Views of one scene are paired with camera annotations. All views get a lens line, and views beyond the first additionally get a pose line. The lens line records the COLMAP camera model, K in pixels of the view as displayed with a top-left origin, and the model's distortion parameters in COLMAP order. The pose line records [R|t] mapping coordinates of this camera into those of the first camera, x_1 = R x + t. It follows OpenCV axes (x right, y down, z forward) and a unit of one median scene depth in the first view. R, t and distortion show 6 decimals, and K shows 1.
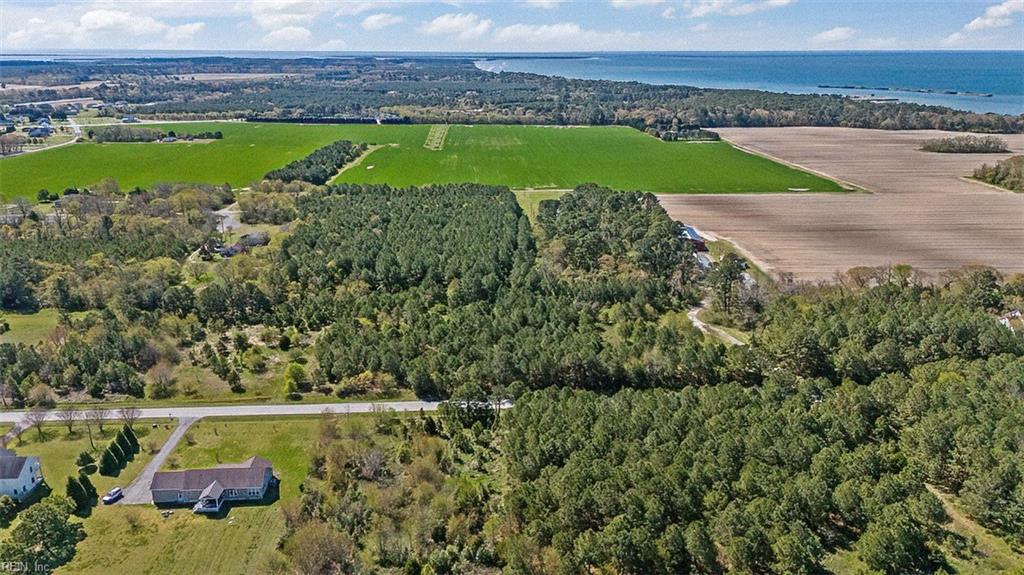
lens RADIAL K [[757.0, 0, 521.6], [0, 757.0, 281.0], [0, 0, 1]] dist [0.059368, -0.049840]
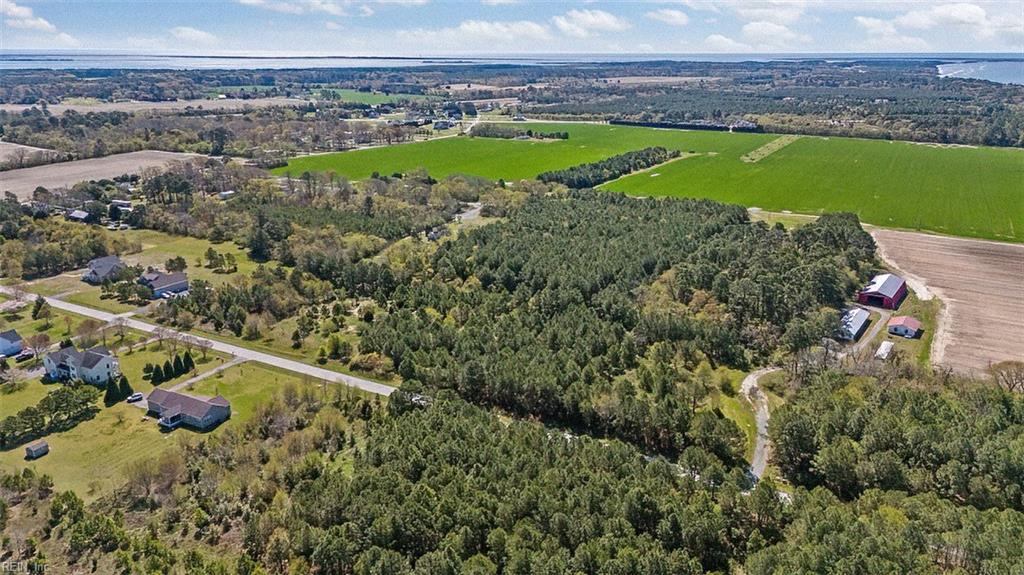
lens RADIAL K [[757.0, 0, 514.2], [0, 757.0, 298.3], [0, 0, 1]] dist [0.059368, -0.049840]
pose [[0.838034, 0.167250, -0.519352, 0.146335], [-0.158134, 0.985458, 0.062185, -0.016885], [0.522199, 0.030014, 0.852295, 0.041422]]
